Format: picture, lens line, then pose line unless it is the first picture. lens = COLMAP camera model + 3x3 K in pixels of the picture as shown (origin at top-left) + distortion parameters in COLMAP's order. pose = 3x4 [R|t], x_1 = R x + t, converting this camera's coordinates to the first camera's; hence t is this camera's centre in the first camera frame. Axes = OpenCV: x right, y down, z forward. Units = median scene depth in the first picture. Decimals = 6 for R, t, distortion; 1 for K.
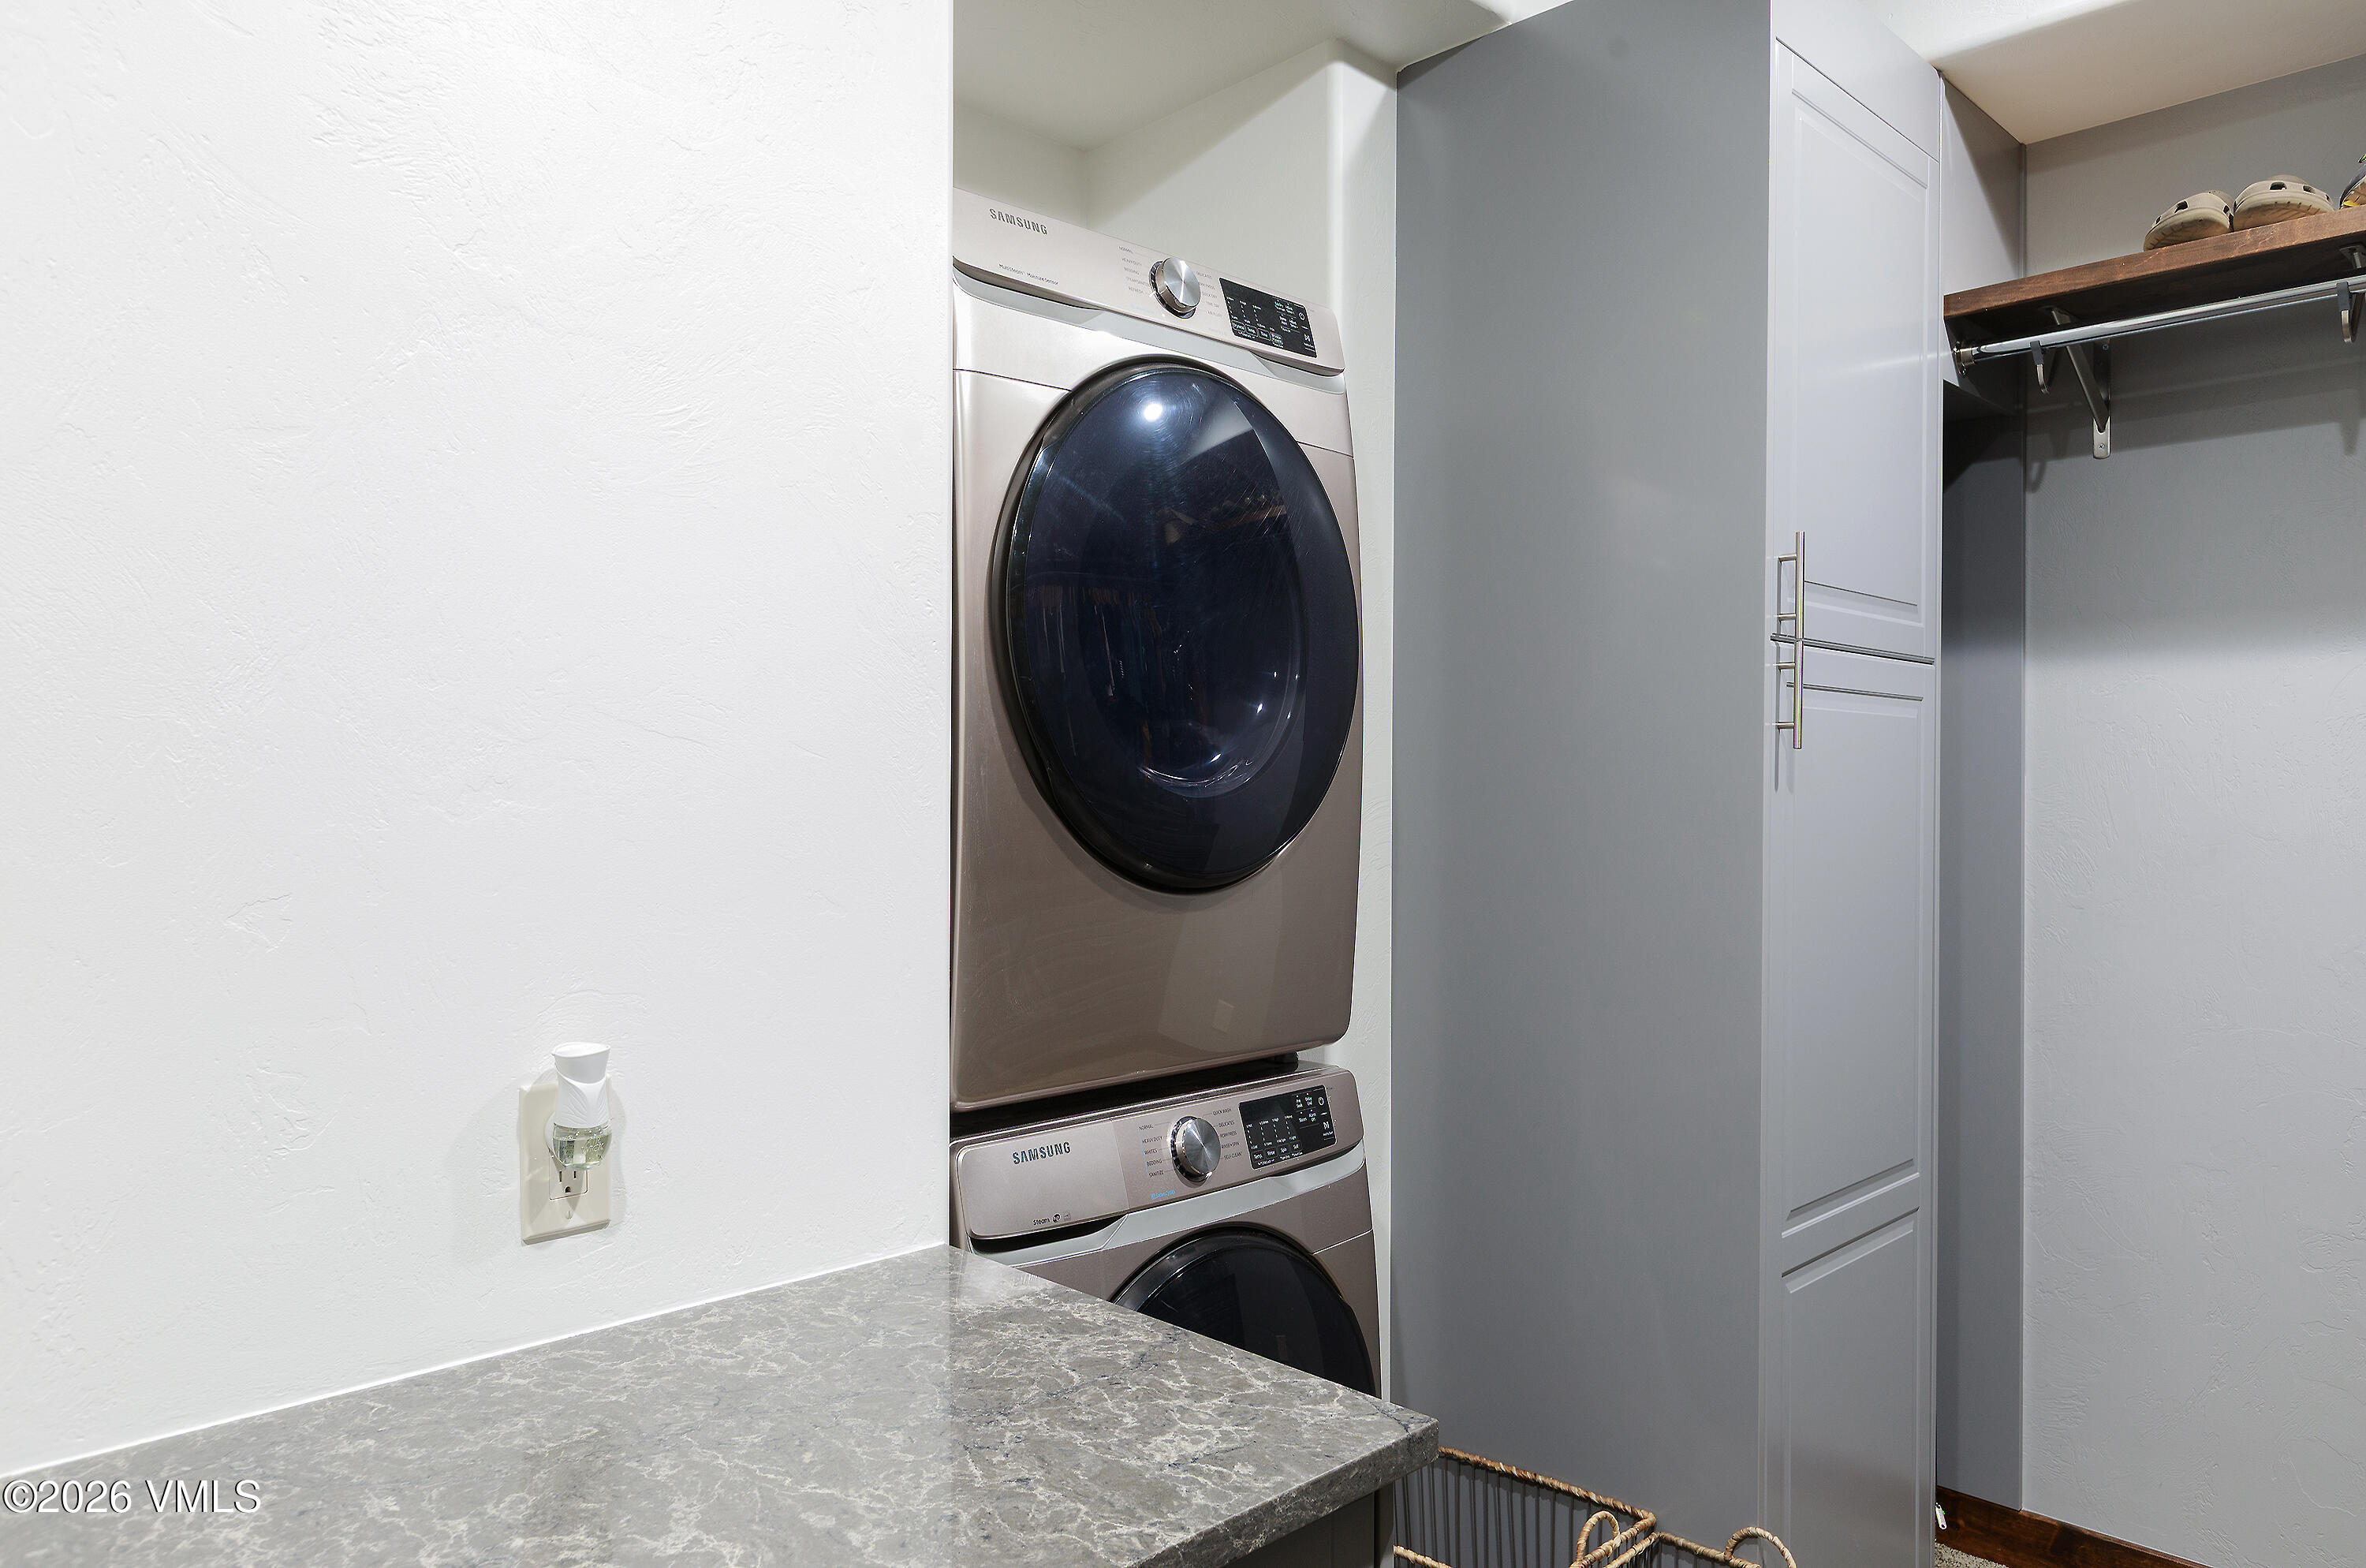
lens RADIAL K [[1594.5, 0, 1183.0], [0, 1594.5, 784.0], [0, 0, 1]] dist [0.007030, -0.001552]
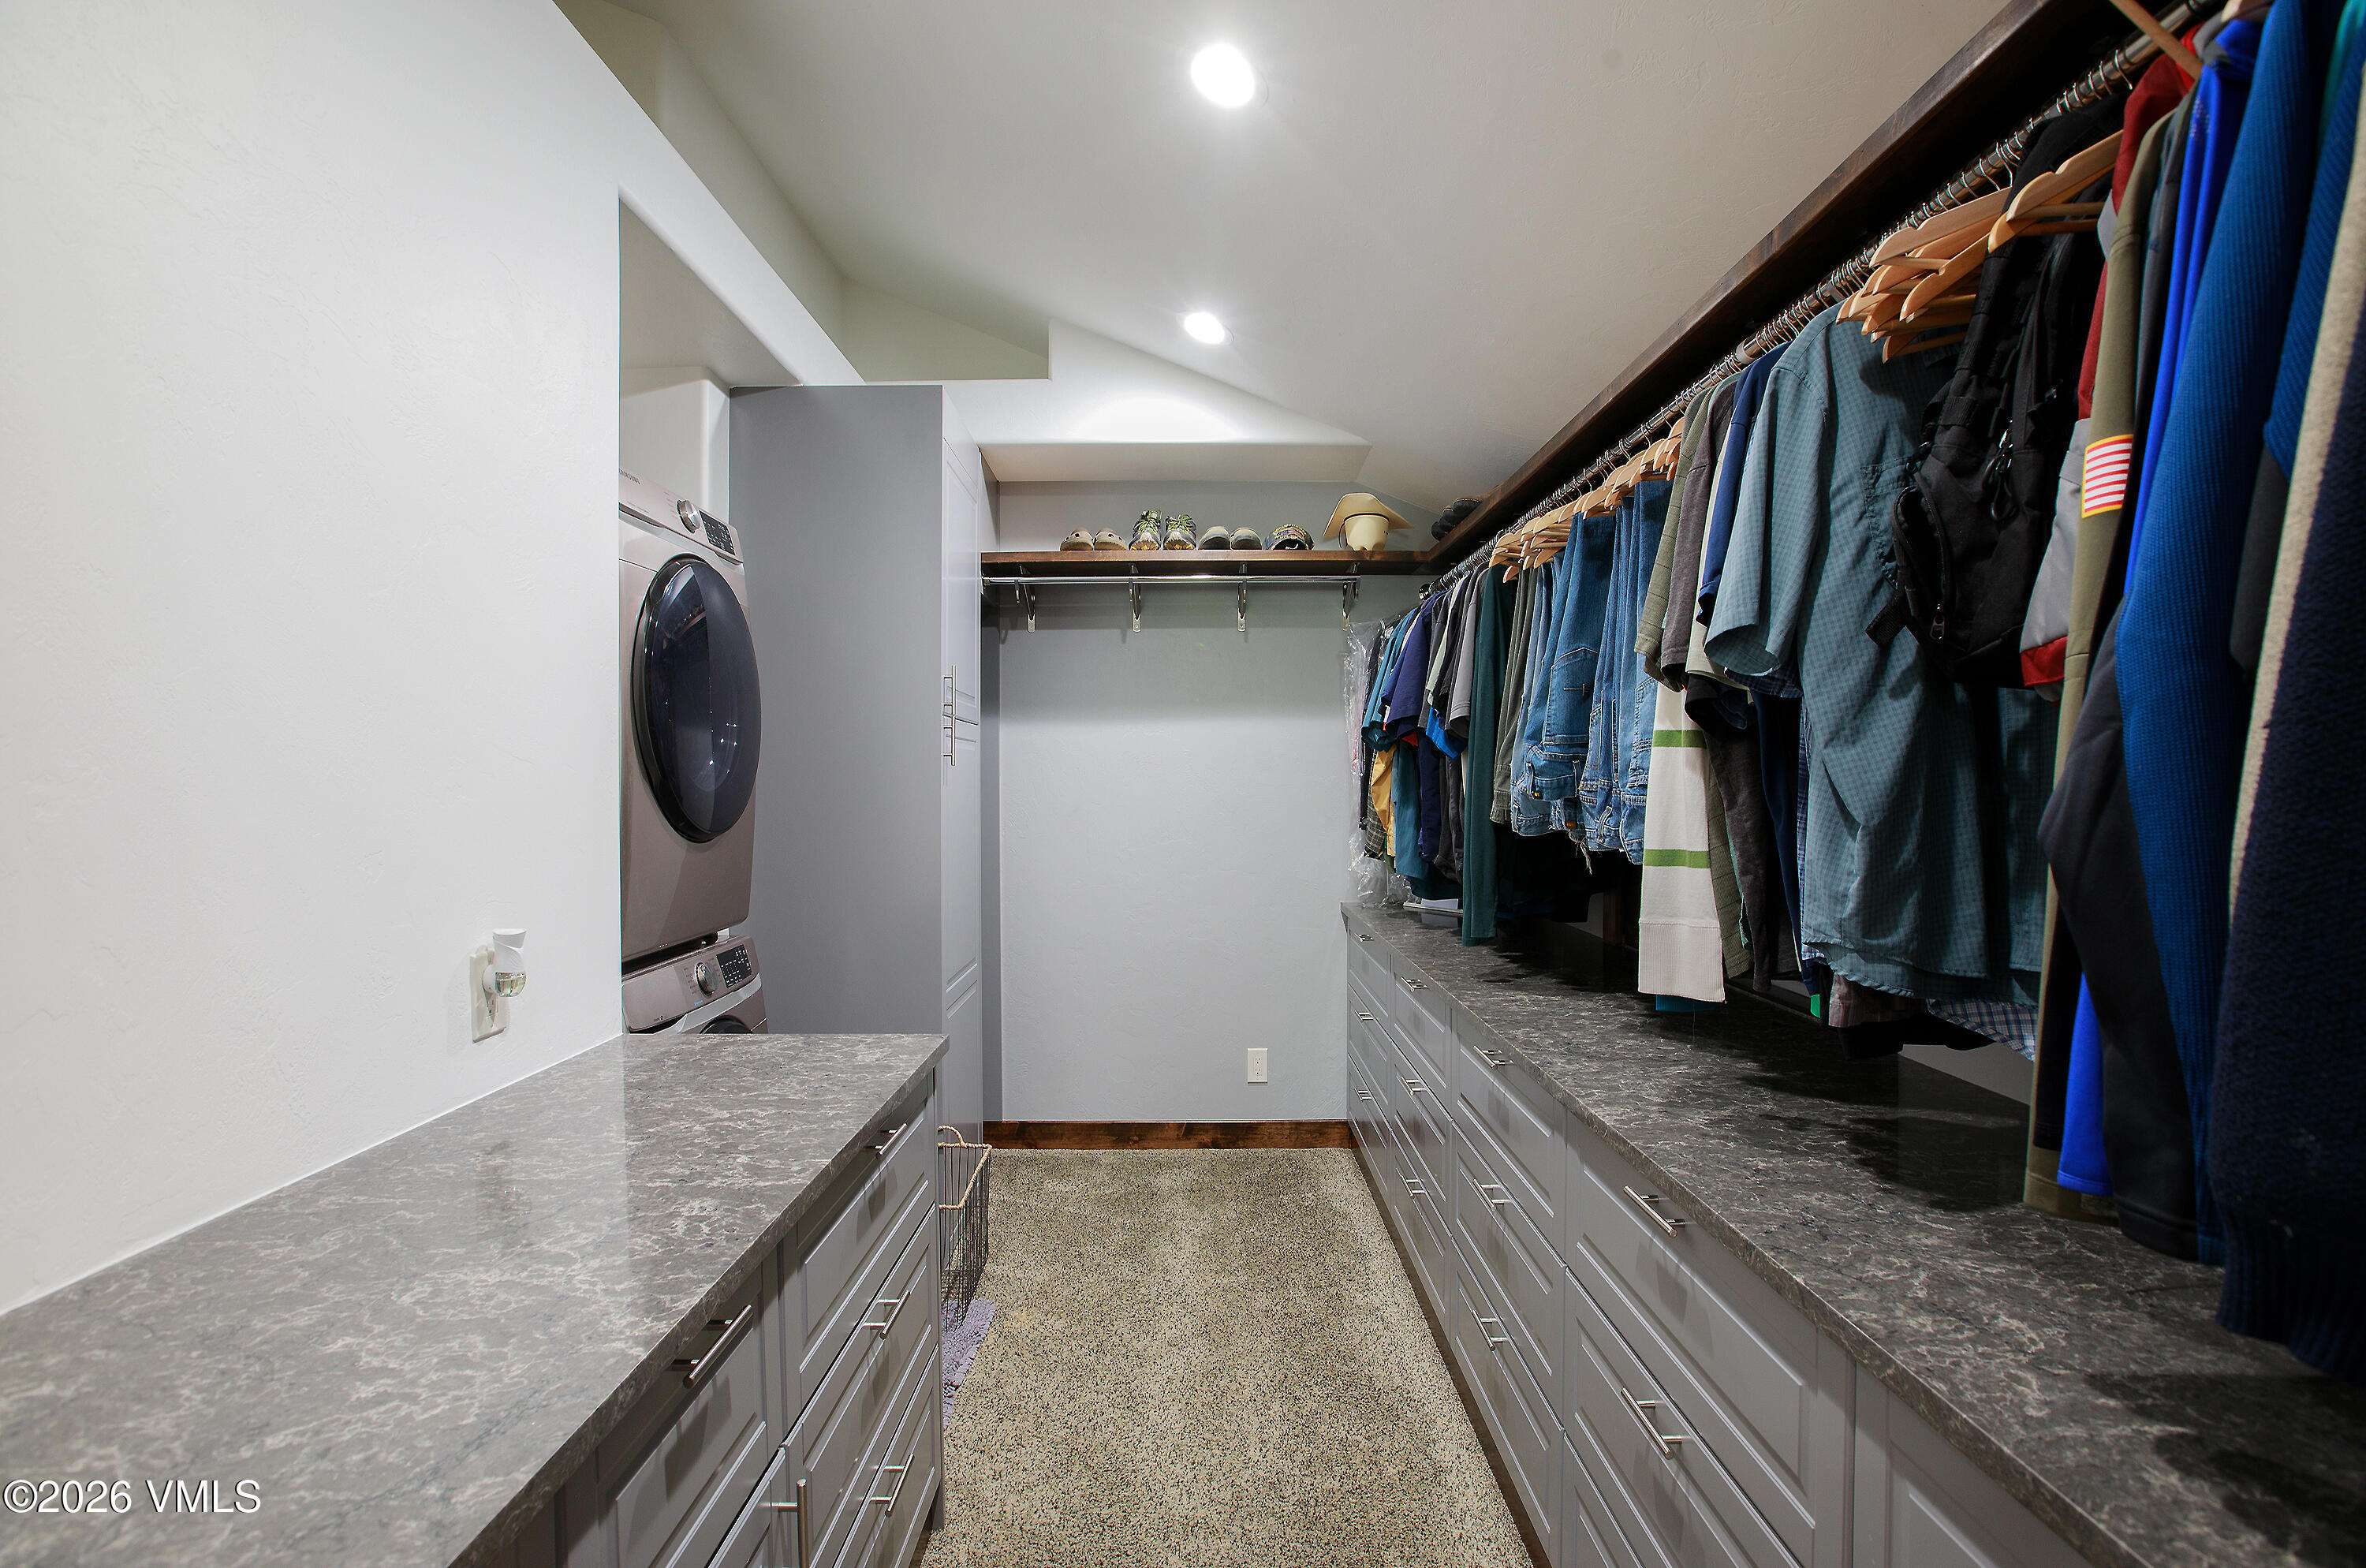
lens RADIAL K [[1056.8, 0, 1187.9], [0, 1056.8, 786.7], [0, 0, 1]] dist [0.000837, 0.001587]
pose [[0.709066, -0.011895, 0.705042, -0.484317], [0.009725, 0.999928, 0.007090, -0.000241], [-0.705075, 0.001829, 0.709131, -0.292857]]
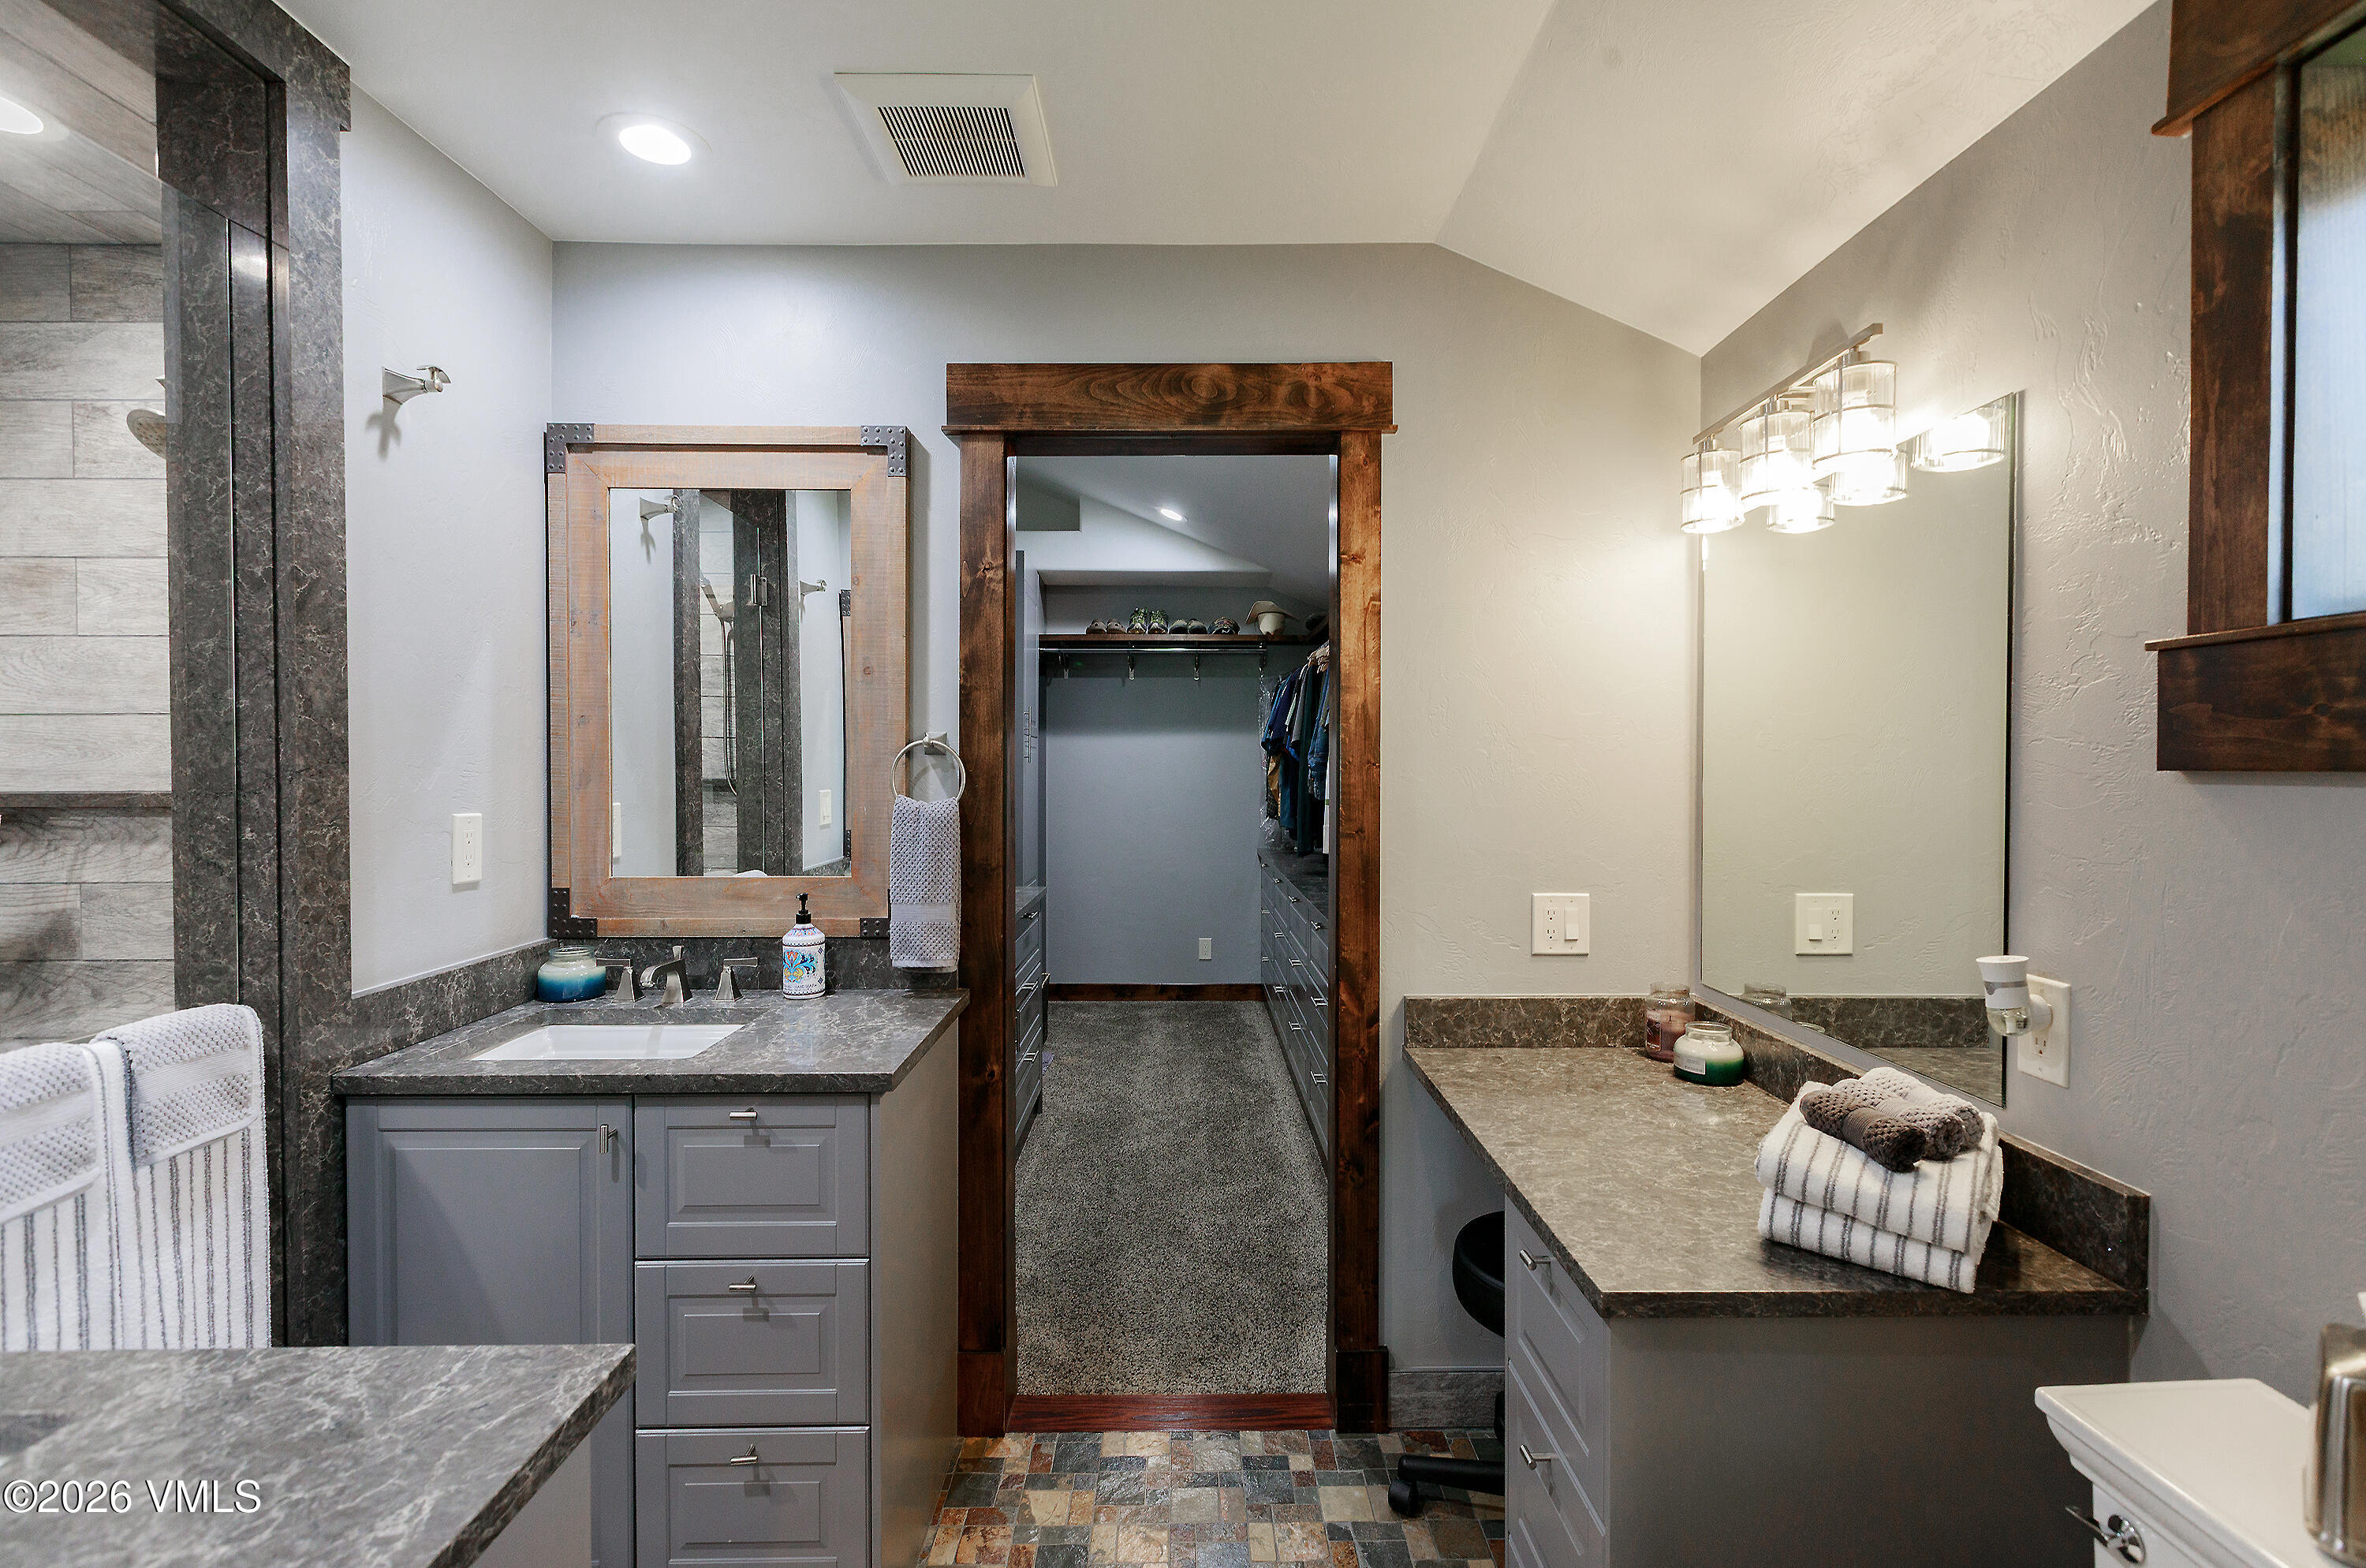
lens RADIAL K [[1056.8, 0, 1187.9], [0, 1056.8, 786.7], [0, 0, 1]] dist [0.000837, 0.001587]
pose [[0.703210, -0.013921, 0.710846, -1.443196], [0.003183, 0.999860, 0.016433, -0.005472], [-0.710975, -0.009293, 0.703156, -1.338102]]
